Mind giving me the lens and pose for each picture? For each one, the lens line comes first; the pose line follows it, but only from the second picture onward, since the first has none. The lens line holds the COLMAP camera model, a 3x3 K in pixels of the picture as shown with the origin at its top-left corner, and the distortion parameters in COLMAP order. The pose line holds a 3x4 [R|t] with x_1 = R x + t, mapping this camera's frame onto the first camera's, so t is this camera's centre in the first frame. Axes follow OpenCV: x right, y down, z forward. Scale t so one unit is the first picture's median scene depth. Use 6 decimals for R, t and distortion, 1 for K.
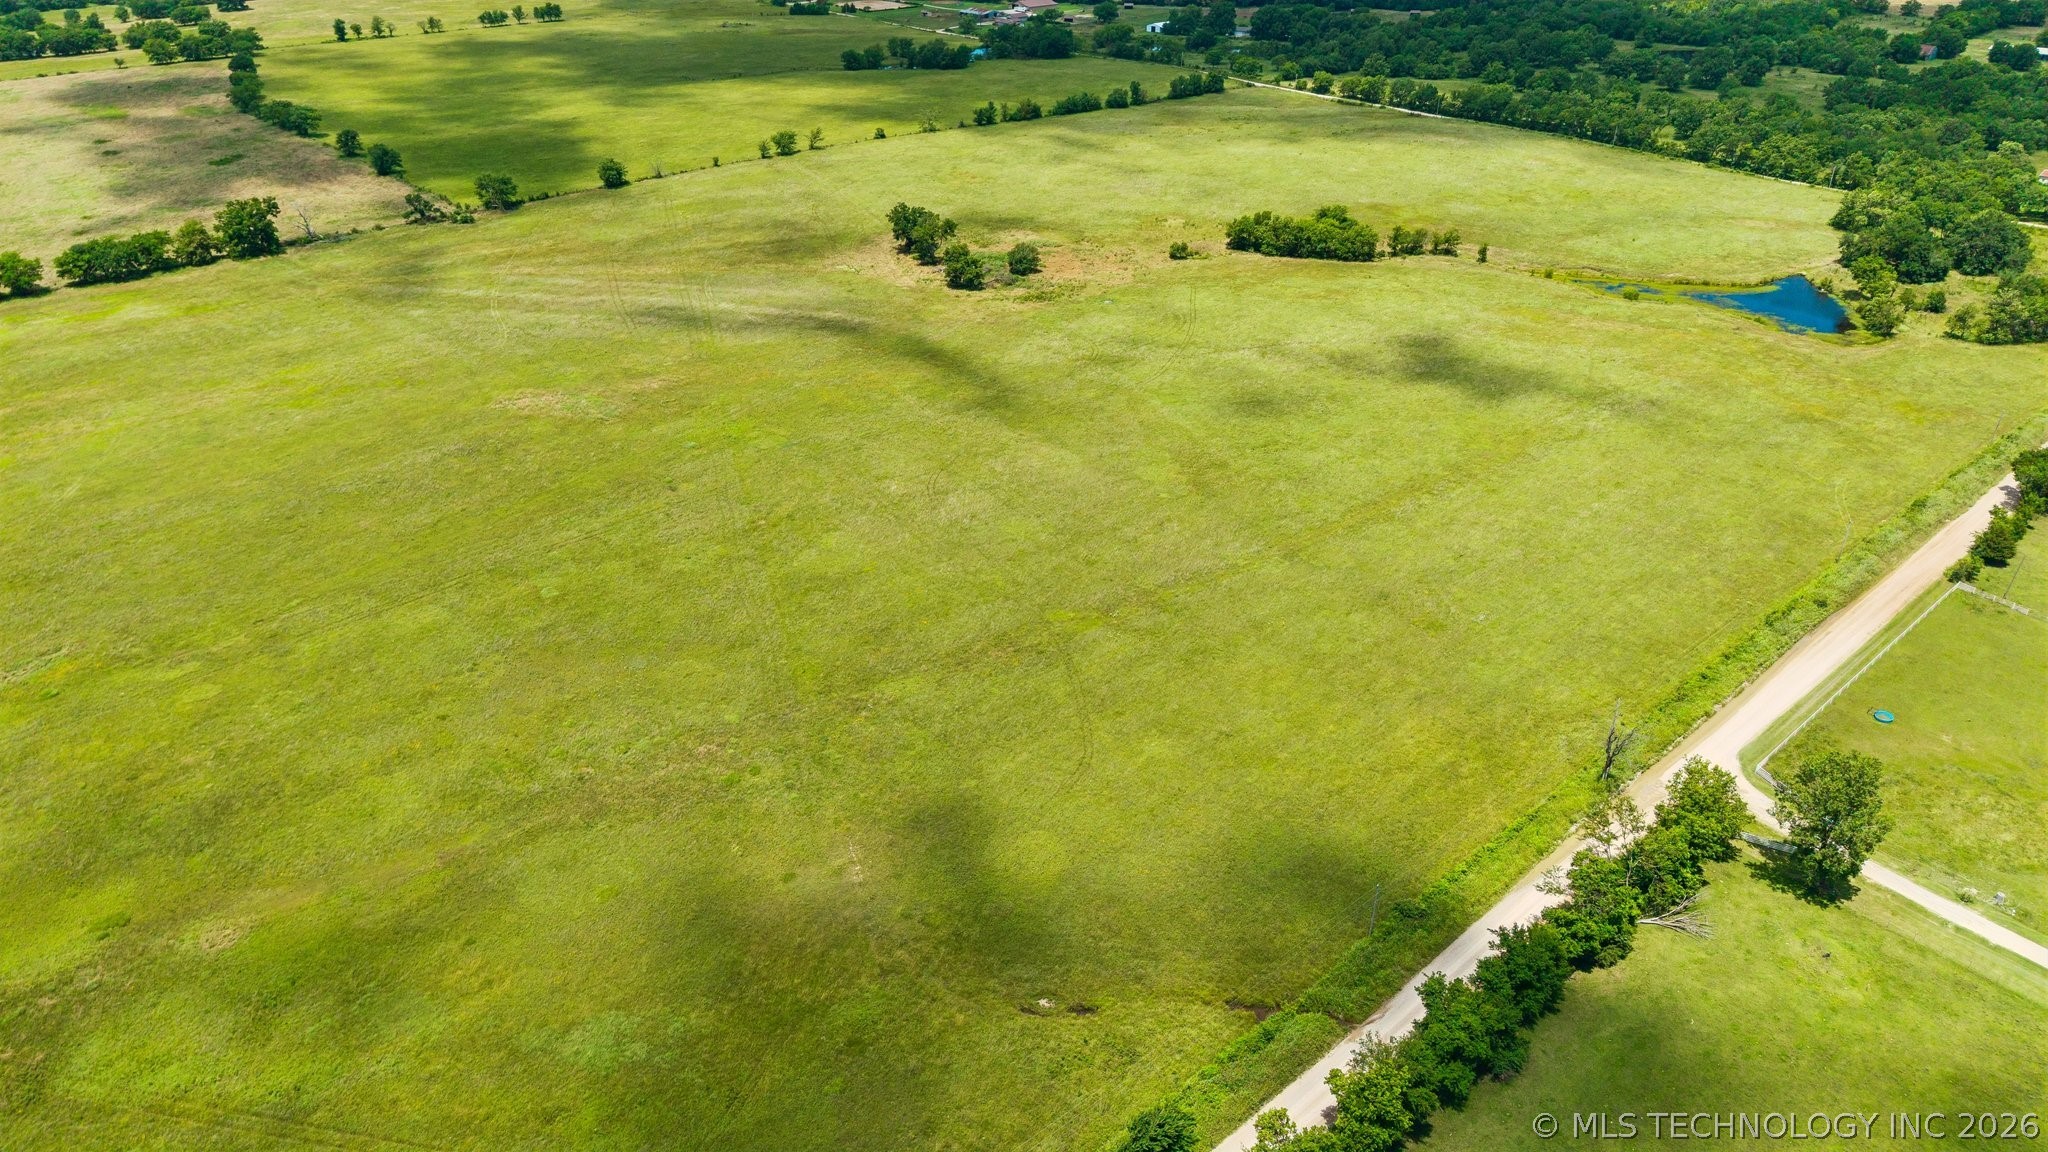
lens RADIAL K [[1358.8, 0, 1031.0], [0, 1358.8, 576.4], [0, 0, 1]] dist [0.043755, -0.064670]
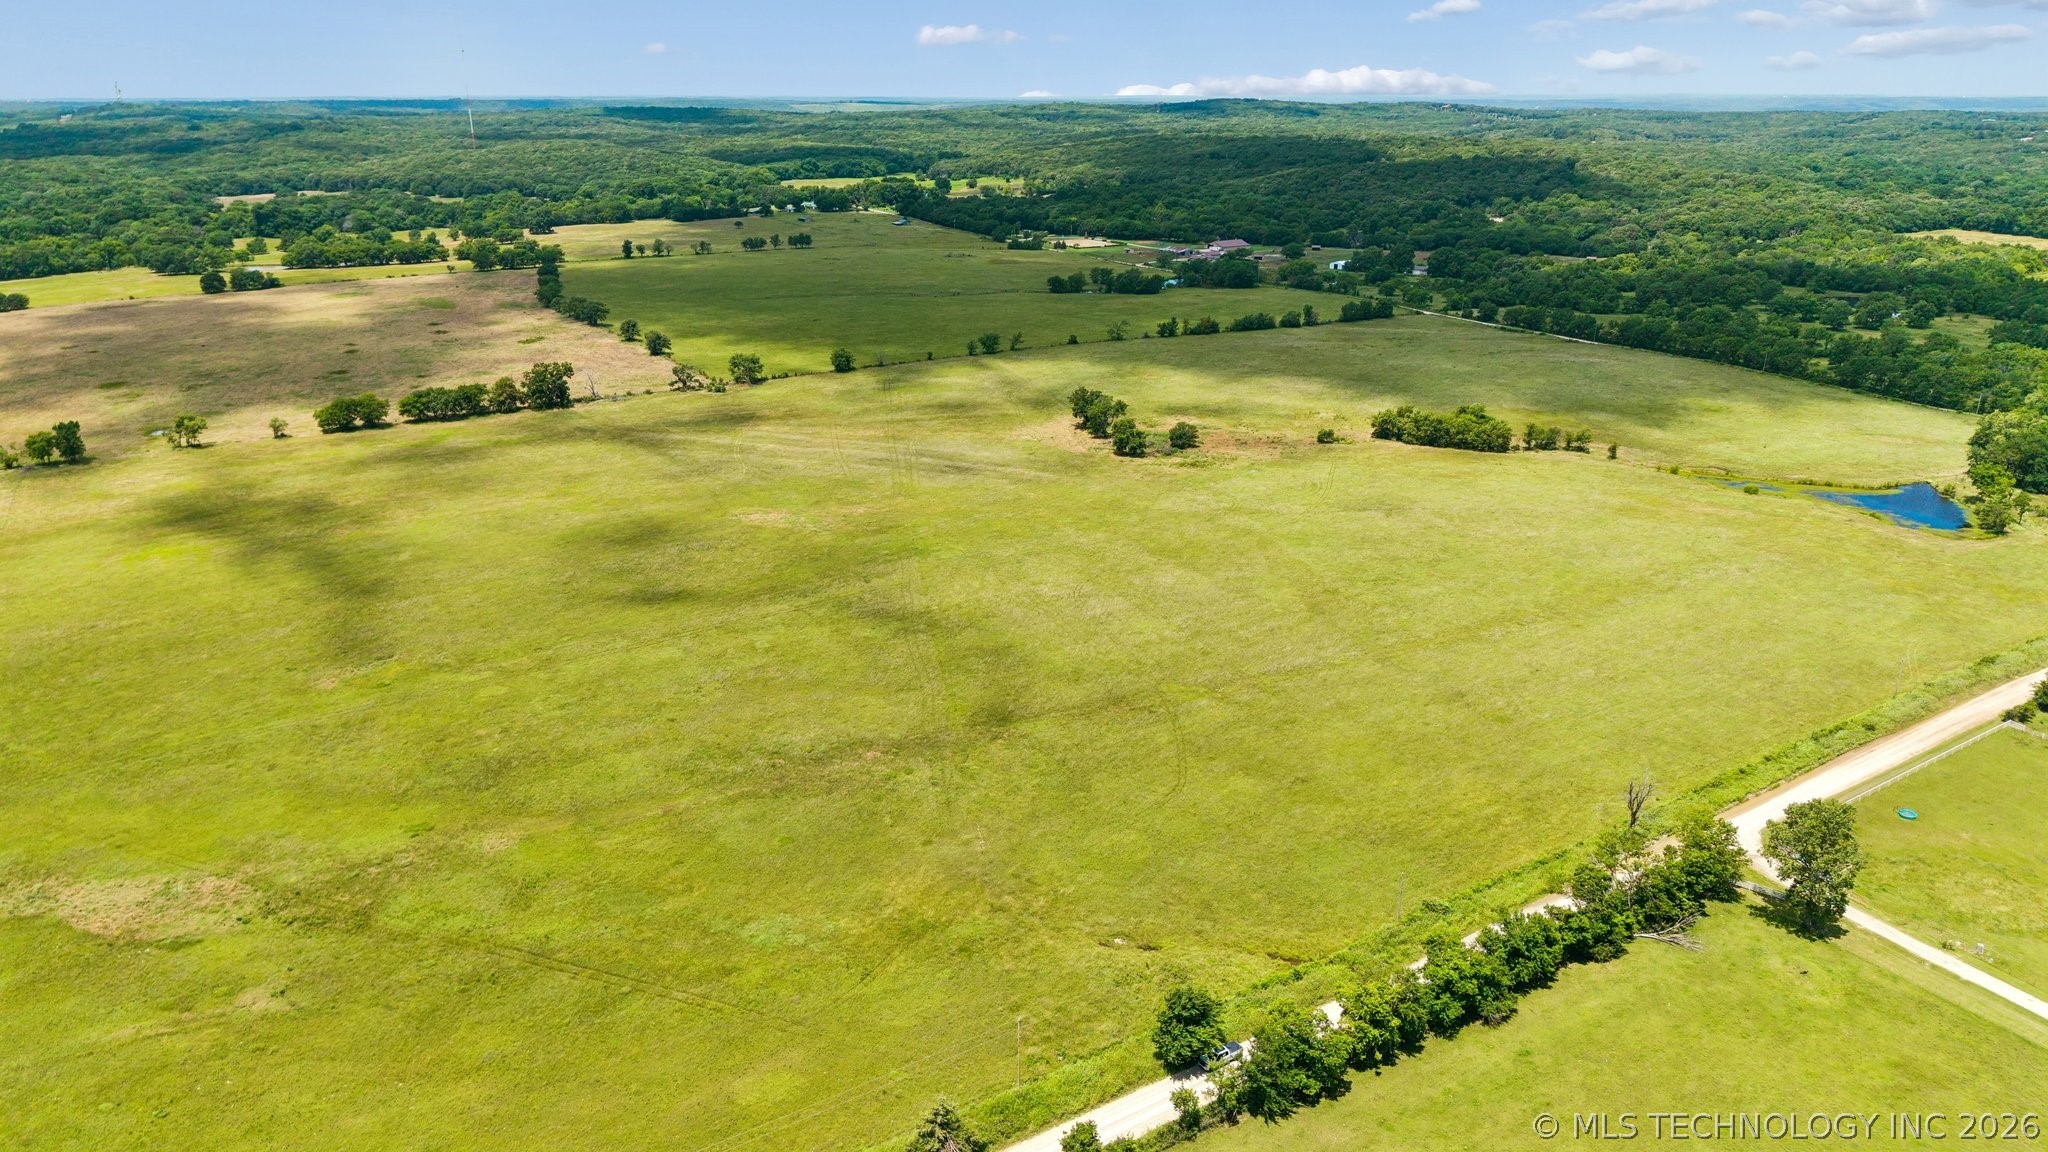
lens RADIAL K [[1358.8, 0, 1031.0], [0, 1358.8, 576.4], [0, 0, 1]] dist [0.043755, -0.064670]
pose [[0.988639, 0.055900, -0.139530, 0.046851], [-0.078253, 0.983969, -0.160251, 0.105623], [0.128336, 0.169349, 0.977165, -0.149376]]
